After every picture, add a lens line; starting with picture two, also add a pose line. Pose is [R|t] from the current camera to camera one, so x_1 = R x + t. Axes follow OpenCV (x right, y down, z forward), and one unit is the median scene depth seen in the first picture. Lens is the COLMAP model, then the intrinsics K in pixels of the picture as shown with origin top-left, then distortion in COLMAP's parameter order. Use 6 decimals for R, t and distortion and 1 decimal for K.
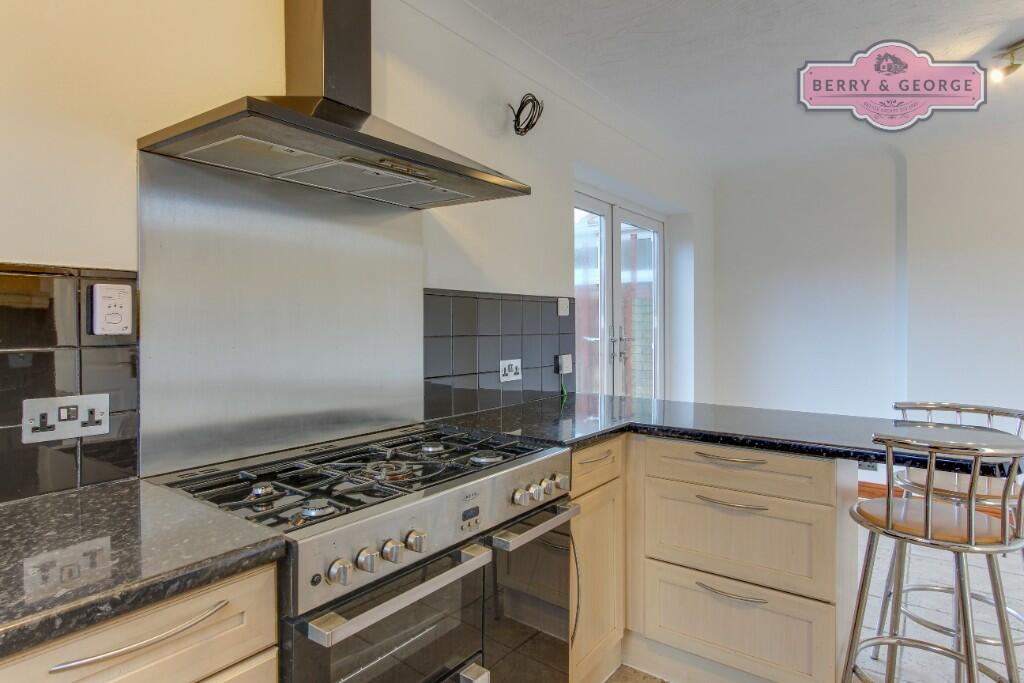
lens RADIAL K [[584.9, 0, 530.7], [0, 584.9, 317.5], [0, 0, 1]] dist [0.002277, 0.000367]
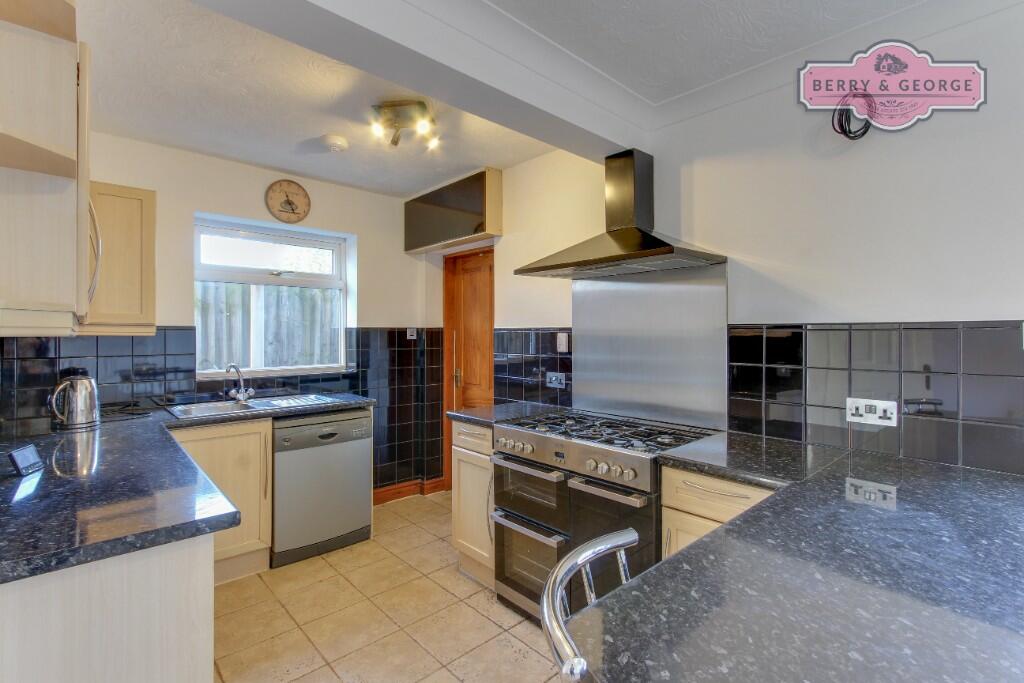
lens RADIAL K [[471.5, 0, 504.8], [0, 471.5, 338.6], [0, 0, 1]] dist [0.003851, 0.000970]
pose [[-0.210929, 0.011627, -0.977432, 0.770738], [0.008052, 0.999916, 0.010157, -0.028925], [0.977468, -0.005728, -0.211005, 0.635058]]
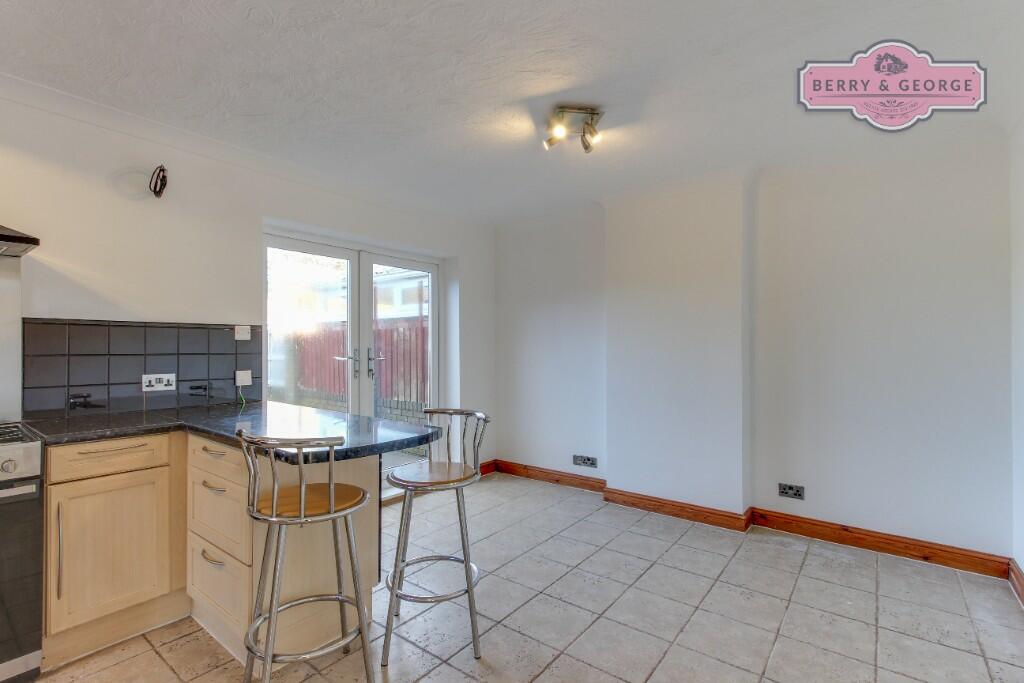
lens RADIAL K [[471.5, 0, 514.8], [0, 471.5, 339.8], [0, 0, 1]] dist [0.003851, 0.000970]
pose [[0.997857, 0.000987, -0.065418, 0.819577], [-0.001355, 0.999984, -0.005578, 0.002668], [0.065411, 0.005654, 0.997842, 0.026304]]
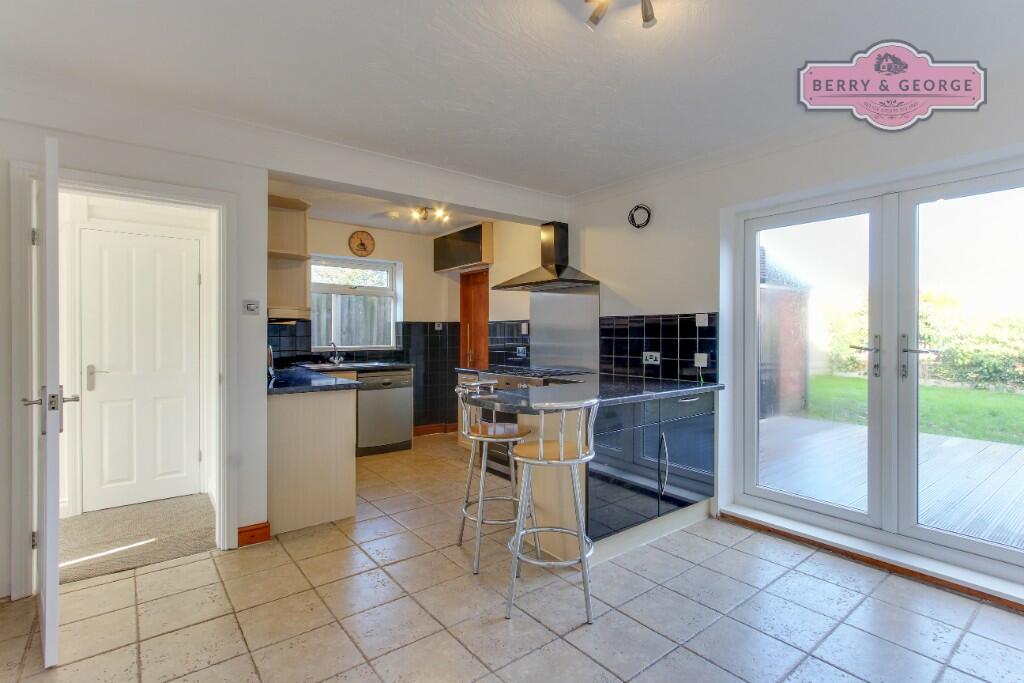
lens RADIAL K [[471.5, 0, 517.6], [0, 471.5, 340.2], [0, 0, 1]] dist [0.003851, 0.000970]
pose [[-0.261831, 0.013367, -0.965021, 1.481879], [0.008389, 0.999898, 0.011574, 0.016368], [0.965077, -0.005065, -0.261917, 1.003841]]
